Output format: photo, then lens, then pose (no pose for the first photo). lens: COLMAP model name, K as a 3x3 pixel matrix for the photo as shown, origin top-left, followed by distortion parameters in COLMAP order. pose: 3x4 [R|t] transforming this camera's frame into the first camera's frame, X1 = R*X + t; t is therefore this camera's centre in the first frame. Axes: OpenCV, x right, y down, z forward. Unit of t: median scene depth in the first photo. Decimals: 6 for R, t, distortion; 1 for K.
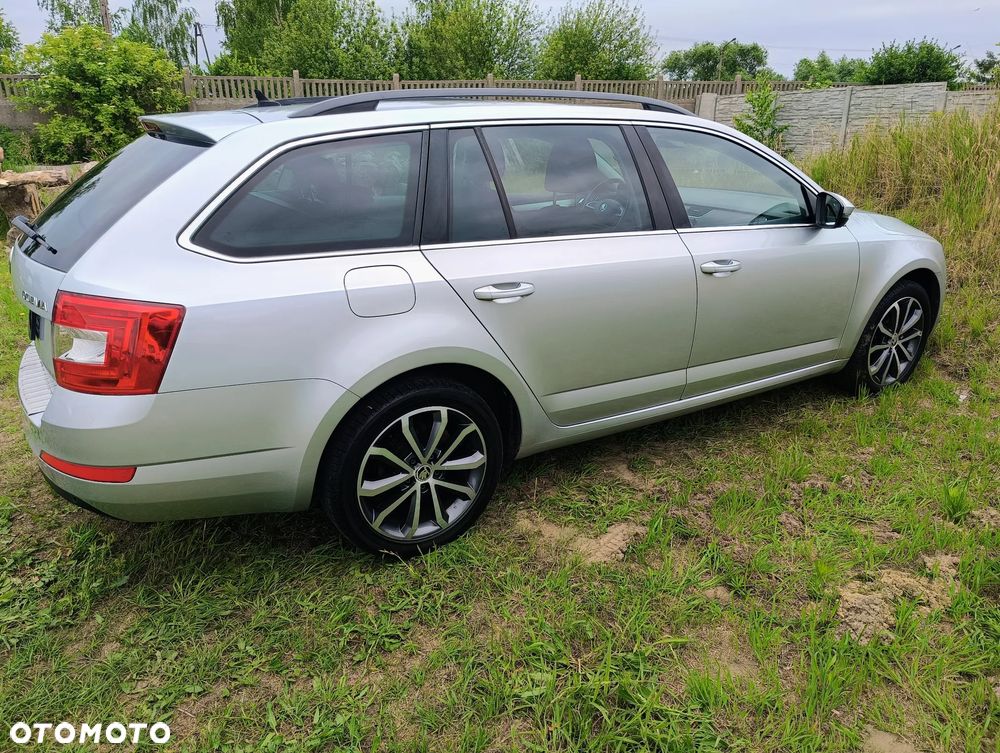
lens RADIAL K [[700.3, 0, 506.5], [0, 700.3, 371.1], [0, 0, 1]] dist [0.056701, -0.067604]
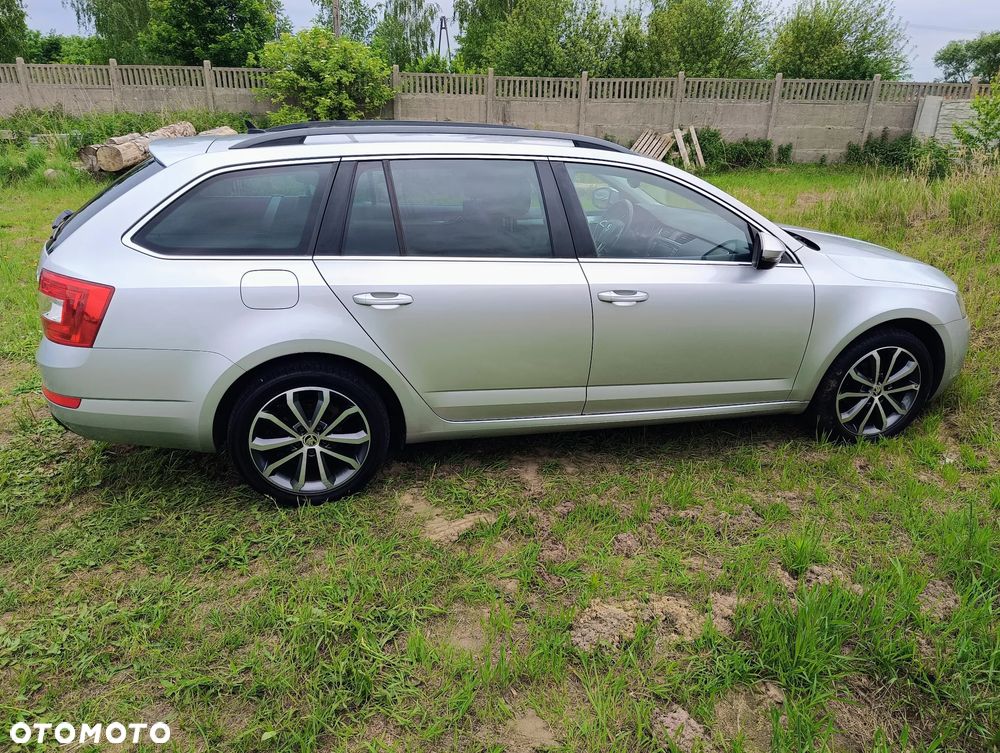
lens RADIAL K [[700.3, 0, 506.5], [0, 700.3, 371.1], [0, 0, 1]] dist [0.056701, -0.067604]
pose [[0.951580, 0.130766, -0.278201, 0.474583], [-0.127069, 0.991398, 0.031364, -0.050112], [0.279909, 0.005506, 0.960011, -0.075202]]
